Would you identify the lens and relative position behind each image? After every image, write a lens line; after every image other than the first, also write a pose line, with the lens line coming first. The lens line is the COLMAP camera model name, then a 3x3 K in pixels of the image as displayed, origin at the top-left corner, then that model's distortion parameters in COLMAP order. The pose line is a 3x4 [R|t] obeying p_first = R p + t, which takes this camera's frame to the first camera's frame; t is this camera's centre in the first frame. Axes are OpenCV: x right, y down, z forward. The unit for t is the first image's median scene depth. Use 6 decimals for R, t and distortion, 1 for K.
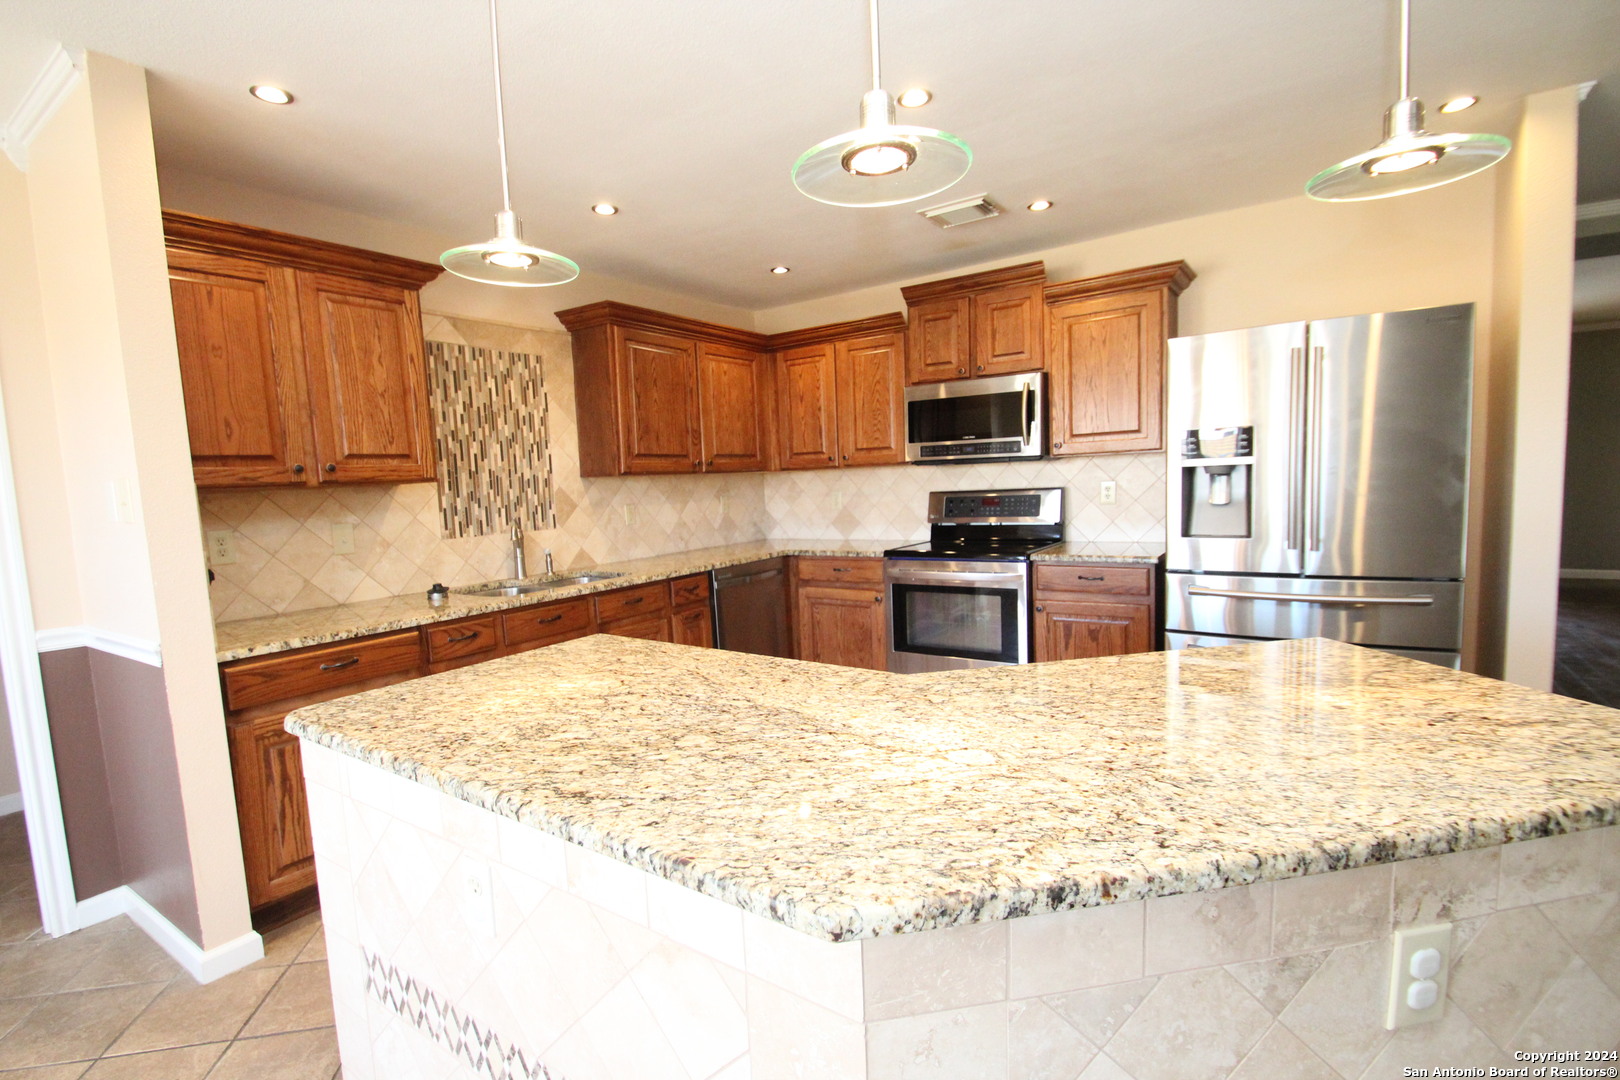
lens RADIAL K [[751.9, 0, 771.0], [0, 751.9, 549.1], [0, 0, 1]] dist [0.008972, -0.013702]
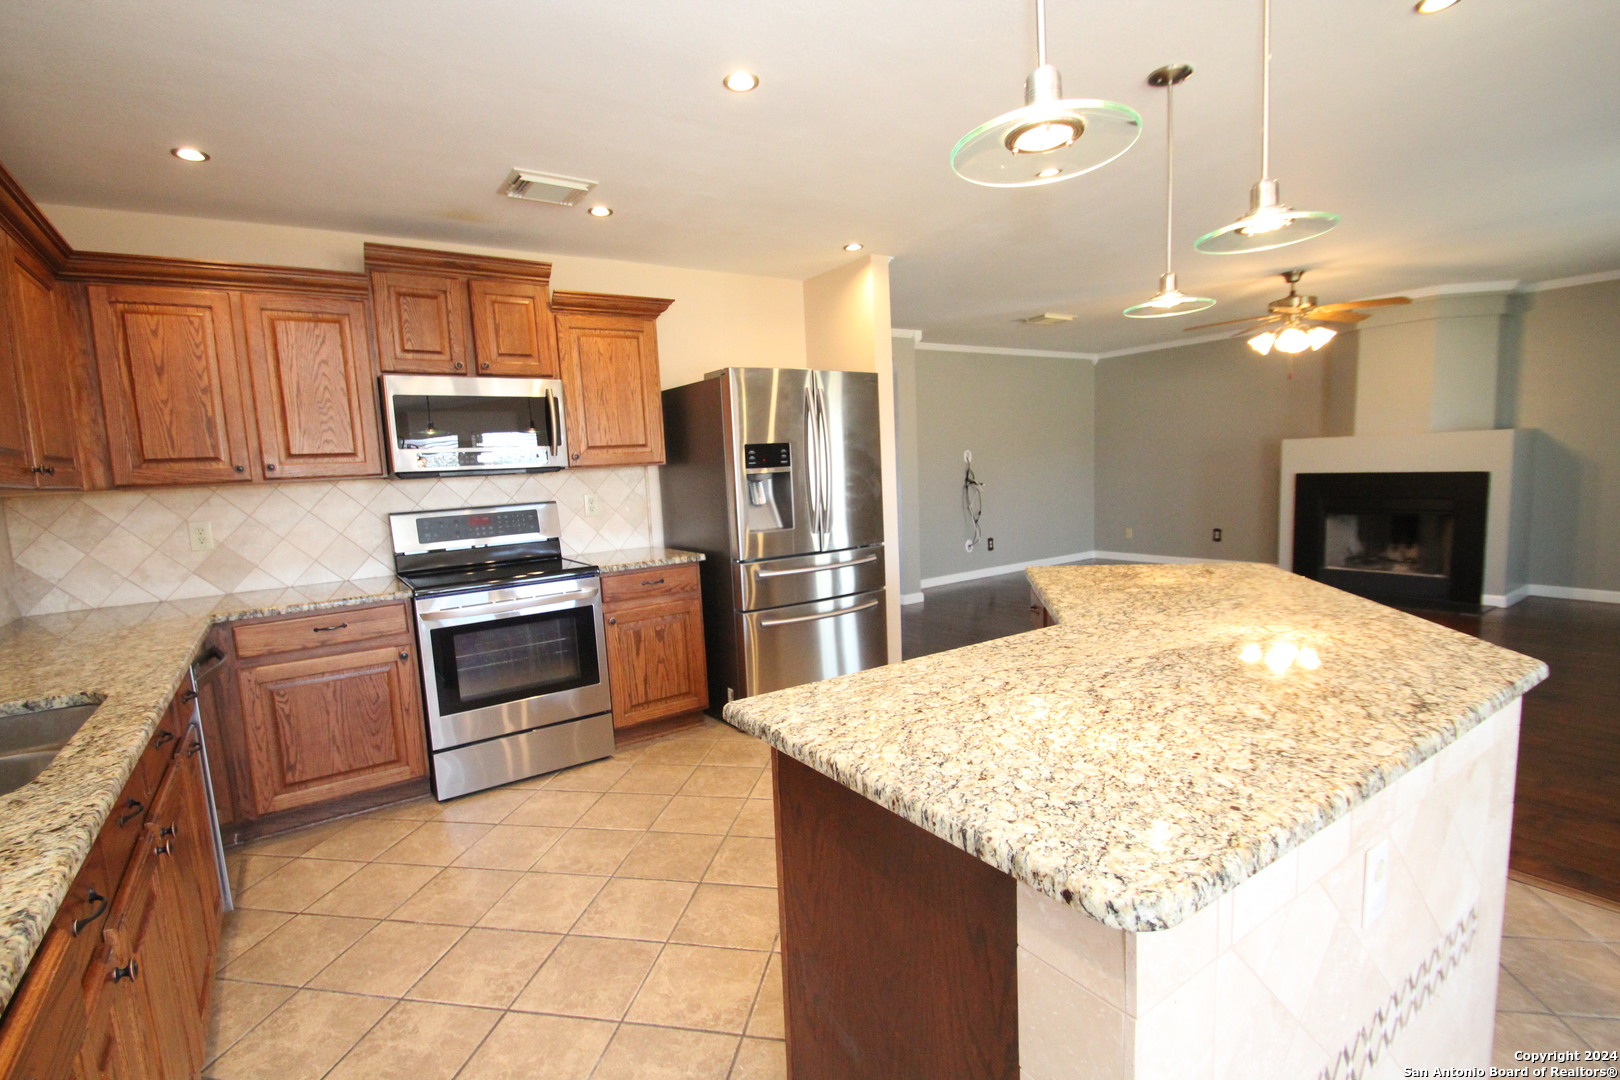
lens RADIAL K [[751.9, 0, 804.3], [0, 751.9, 553.8], [0, 0, 1]] dist [0.008972, -0.013702]
pose [[0.350590, -0.083391, 0.932809, -0.311448], [0.122435, 0.991561, 0.042627, -0.012771], [-0.928491, 0.099264, 0.357841, 0.274585]]
